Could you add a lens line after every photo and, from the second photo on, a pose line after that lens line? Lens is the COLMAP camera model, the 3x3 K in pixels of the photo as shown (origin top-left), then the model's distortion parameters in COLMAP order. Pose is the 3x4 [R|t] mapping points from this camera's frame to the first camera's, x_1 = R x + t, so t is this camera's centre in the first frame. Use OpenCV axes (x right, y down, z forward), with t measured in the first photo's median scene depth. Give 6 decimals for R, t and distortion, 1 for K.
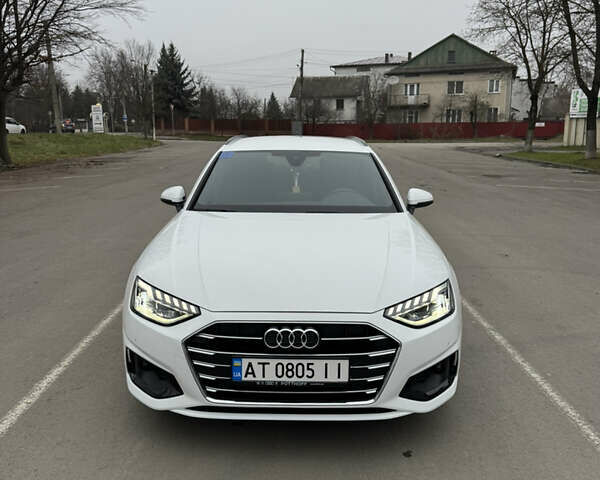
lens RADIAL K [[598.0, 0, 302.5], [0, 598.0, 241.0], [0, 0, 1]] dist [0.042164, 0.000000]
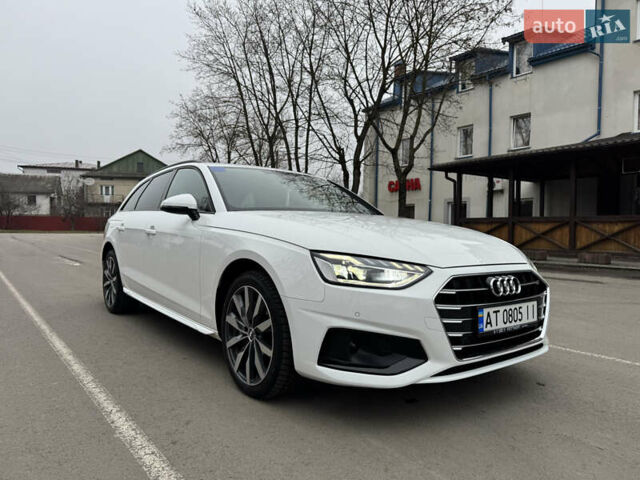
lens RADIAL K [[468.7, 0, 319.4], [0, 468.7, 235.6], [0, 0, 1]] dist [0.008188, -0.010354]
pose [[0.765800, 0.010328, 0.642996, -0.092109], [0.111193, 0.982685, -0.148213, 0.018045], [-0.633393, 0.184998, 0.751392, 0.062440]]
